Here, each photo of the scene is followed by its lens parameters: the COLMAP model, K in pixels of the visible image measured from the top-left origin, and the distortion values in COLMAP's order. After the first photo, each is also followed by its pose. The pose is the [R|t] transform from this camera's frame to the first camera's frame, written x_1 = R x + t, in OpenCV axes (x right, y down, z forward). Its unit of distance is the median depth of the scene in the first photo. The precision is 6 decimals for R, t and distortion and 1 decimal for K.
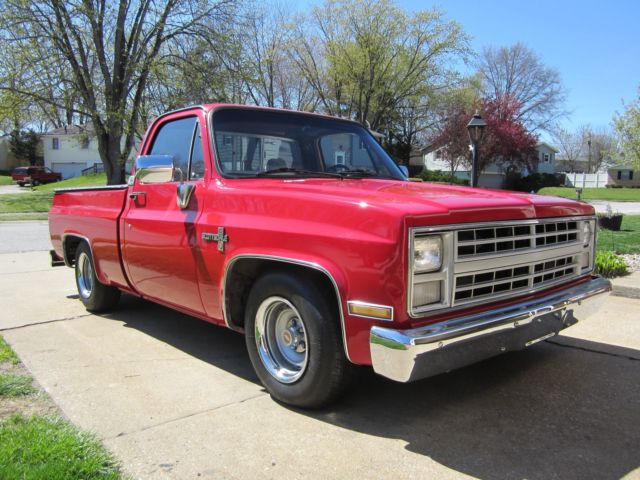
lens RADIAL K [[531.5, 0, 320.0], [0, 531.5, 240.0], [0, 0, 1]] dist [-0.030632, 0.013220]
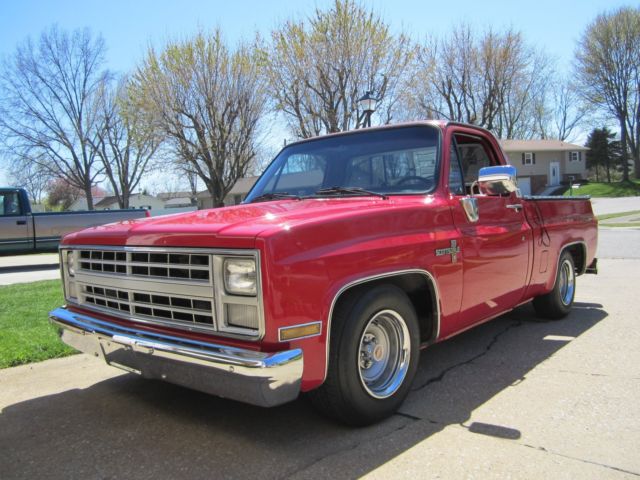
lens RADIAL K [[506.1, 0, 320.0], [0, 506.1, 240.0], [0, 0, 1]] dist [-0.004693, -0.073462]
pose [[0.142272, 0.051637, -0.988480, 1.371982], [-0.034974, 0.998277, 0.047115, -0.107011], [0.989210, 0.027868, 0.143832, 1.207050]]
